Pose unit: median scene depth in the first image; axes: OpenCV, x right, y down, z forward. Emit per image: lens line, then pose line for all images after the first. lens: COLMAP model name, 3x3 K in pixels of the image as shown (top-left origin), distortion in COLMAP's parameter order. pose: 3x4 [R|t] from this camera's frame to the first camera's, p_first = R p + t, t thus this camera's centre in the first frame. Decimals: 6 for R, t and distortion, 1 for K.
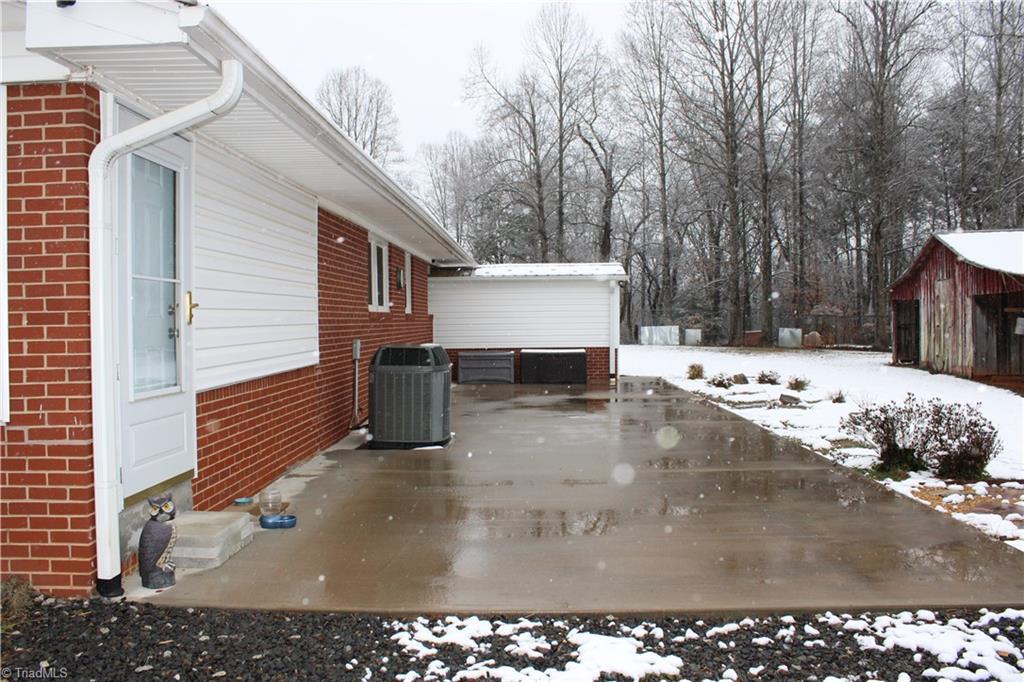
lens RADIAL K [[856.4, 0, 505.9], [0, 856.4, 340.7], [0, 0, 1]] dist [-0.141119, 0.092387]
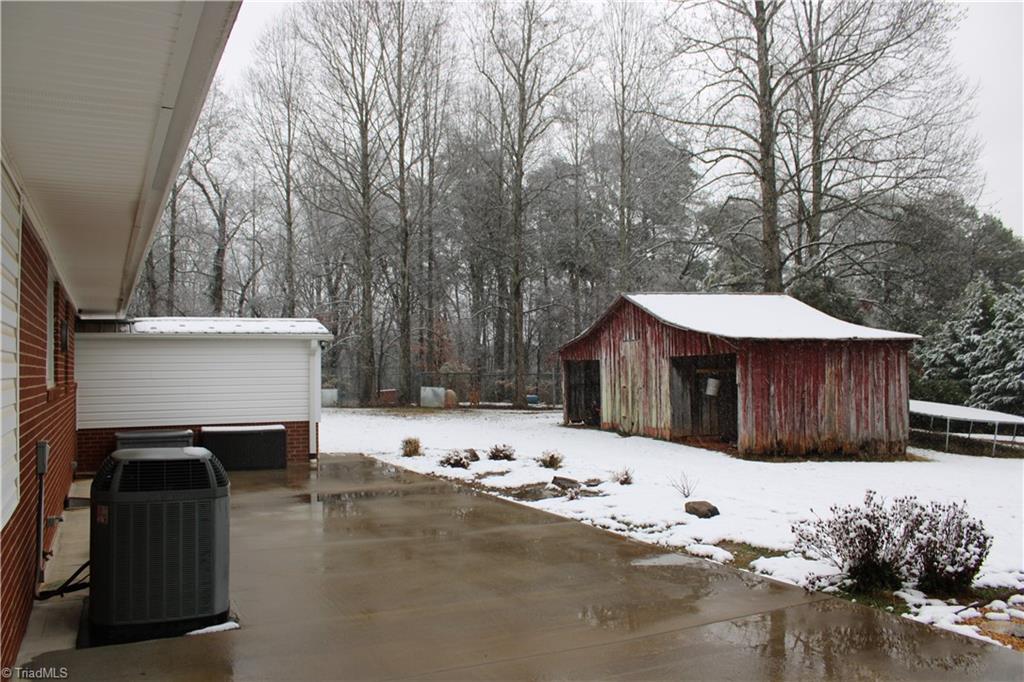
lens RADIAL K [[856.4, 0, 509.7], [0, 856.4, 334.5], [0, 0, 1]] dist [-0.141119, 0.092387]
pose [[0.885771, 0.014764, 0.463887, -0.082123], [0.018165, 0.997625, -0.066436, -0.016559], [-0.463766, 0.067274, 0.883400, 0.173838]]
